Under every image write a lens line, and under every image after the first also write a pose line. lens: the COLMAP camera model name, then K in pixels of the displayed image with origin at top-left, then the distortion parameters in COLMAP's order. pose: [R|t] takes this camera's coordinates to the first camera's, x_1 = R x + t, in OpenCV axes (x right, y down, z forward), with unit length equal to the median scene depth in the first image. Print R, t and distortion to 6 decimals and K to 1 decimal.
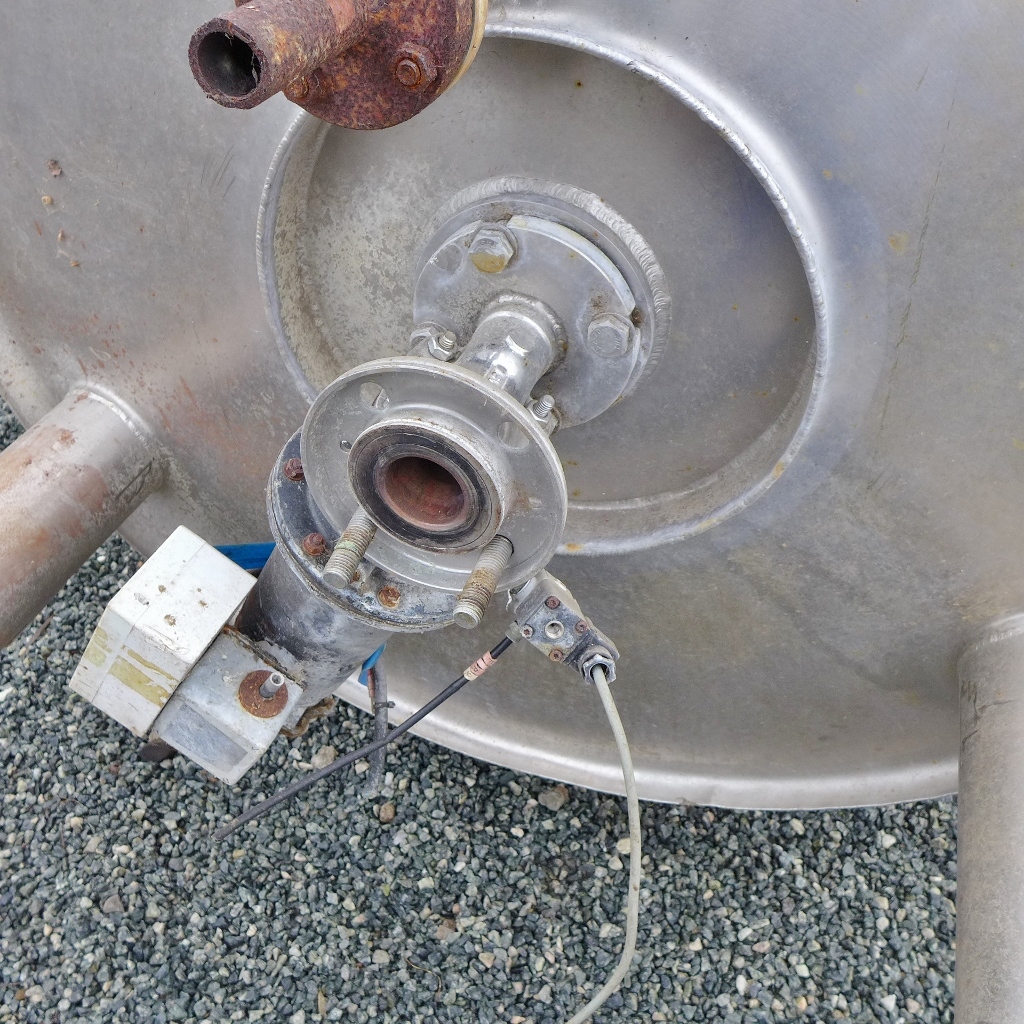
lens RADIAL K [[984.7, 0, 495.5], [0, 984.7, 498.4], [0, 0, 1]] dist [-0.047047, 0.018520]
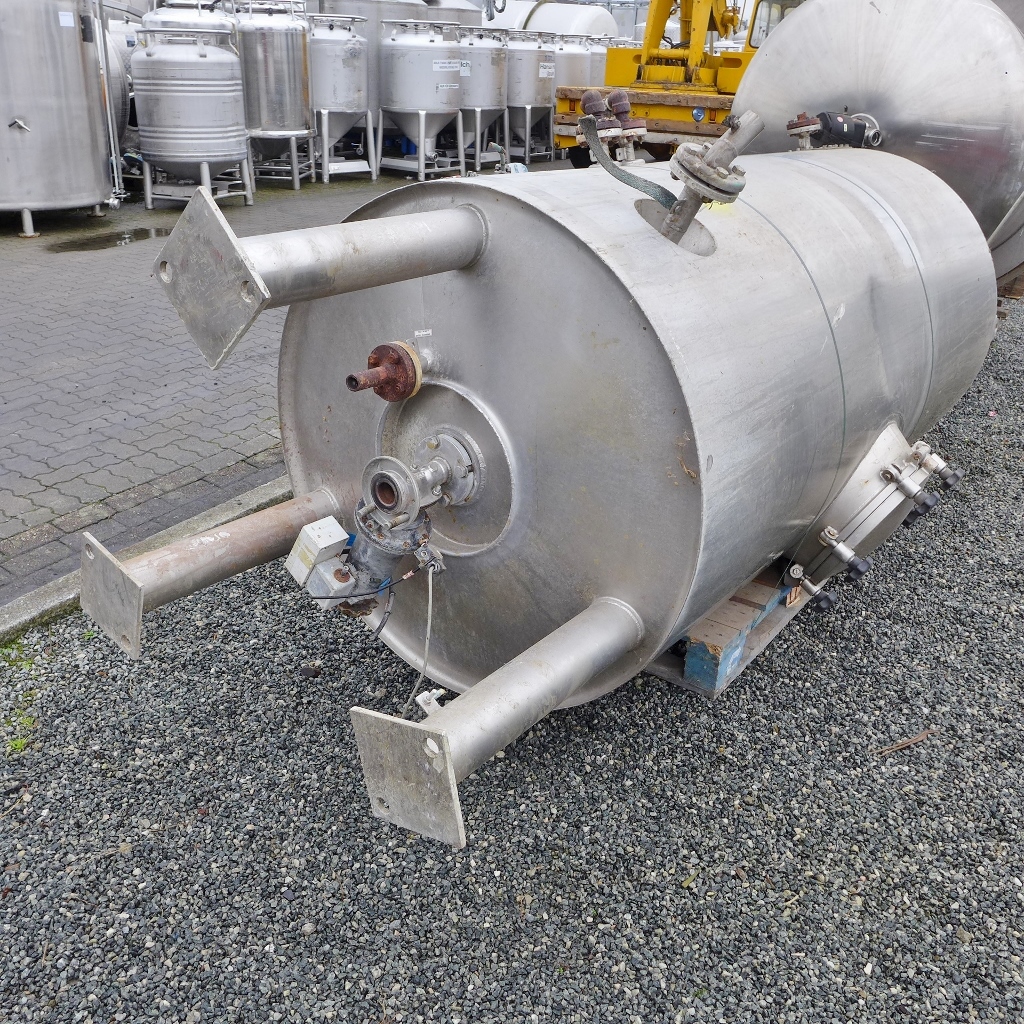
lens RADIAL K [[984.7, 0, 495.5], [0, 984.7, 498.4], [0, 0, 1]] dist [-0.047047, 0.018520]
pose [[0.945212, 0.145453, -0.292263, 1.068414], [-0.231787, 0.929447, -0.287059, 0.746143], [0.229889, 0.339074, 0.912239, -1.739230]]
